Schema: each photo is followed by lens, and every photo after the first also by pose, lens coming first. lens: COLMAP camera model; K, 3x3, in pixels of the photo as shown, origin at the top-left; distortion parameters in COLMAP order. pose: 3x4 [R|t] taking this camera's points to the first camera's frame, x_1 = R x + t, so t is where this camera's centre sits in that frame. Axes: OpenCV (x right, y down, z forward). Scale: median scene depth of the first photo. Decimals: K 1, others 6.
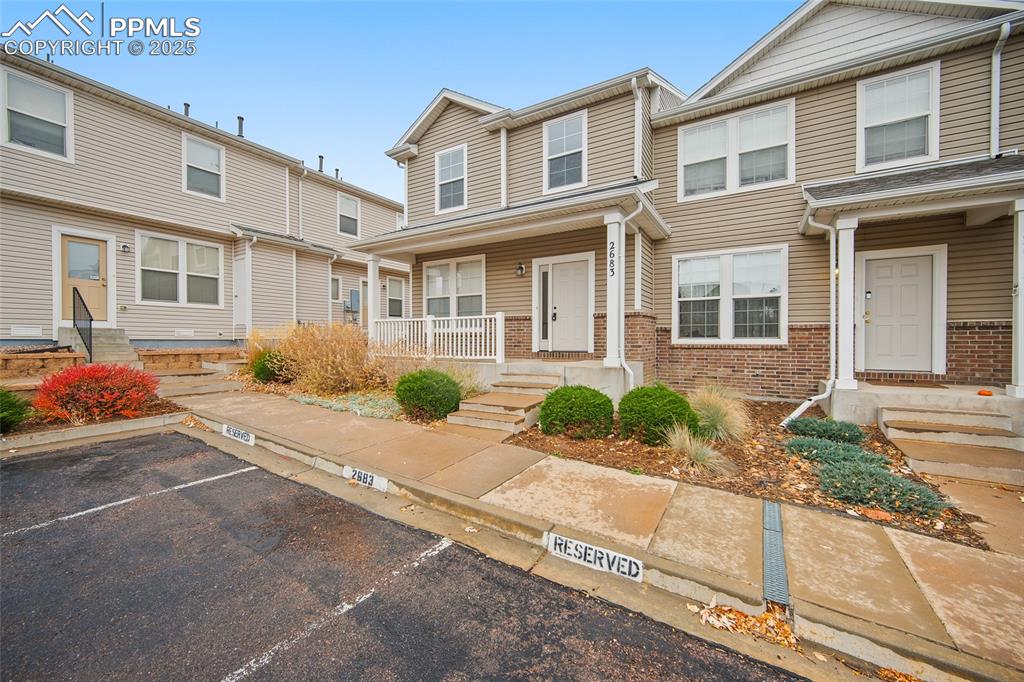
lens RADIAL K [[405.5, 0, 512.2], [0, 405.5, 344.2], [0, 0, 1]] dist [-0.002187, -0.000370]
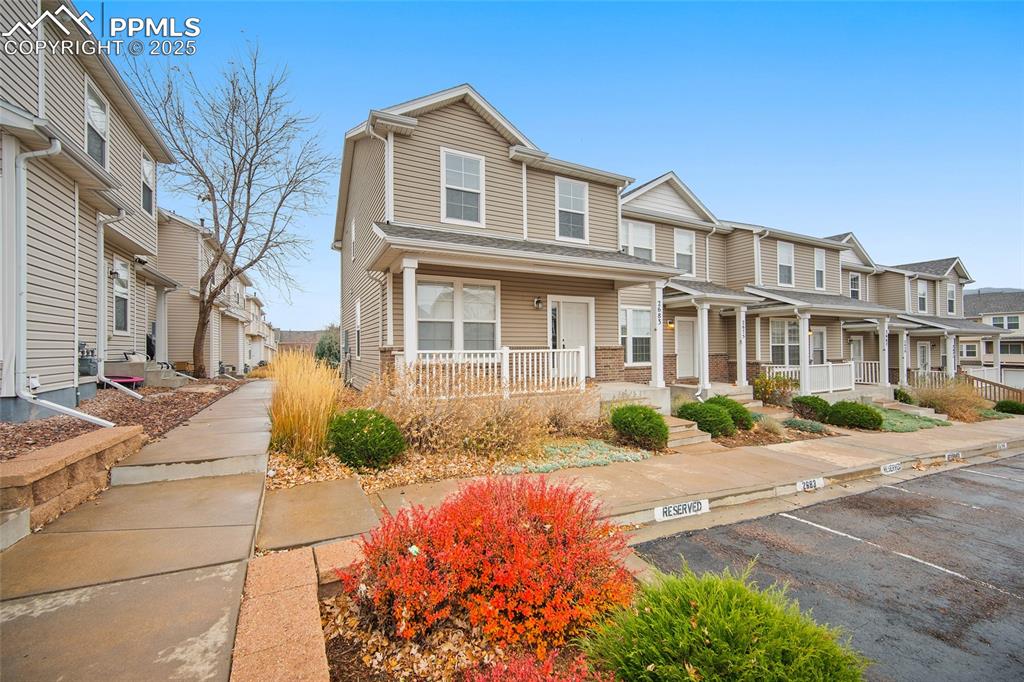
lens RADIAL K [[405.5, 0, 512.2], [0, 405.5, 344.2], [0, 0, 1]] dist [-0.002187, -0.000370]
pose [[0.524550, 0.006459, 0.851355, -0.943726], [0.020737, 0.999578, -0.020360, -0.058397], [-0.851127, 0.028334, 0.524194, 0.525606]]
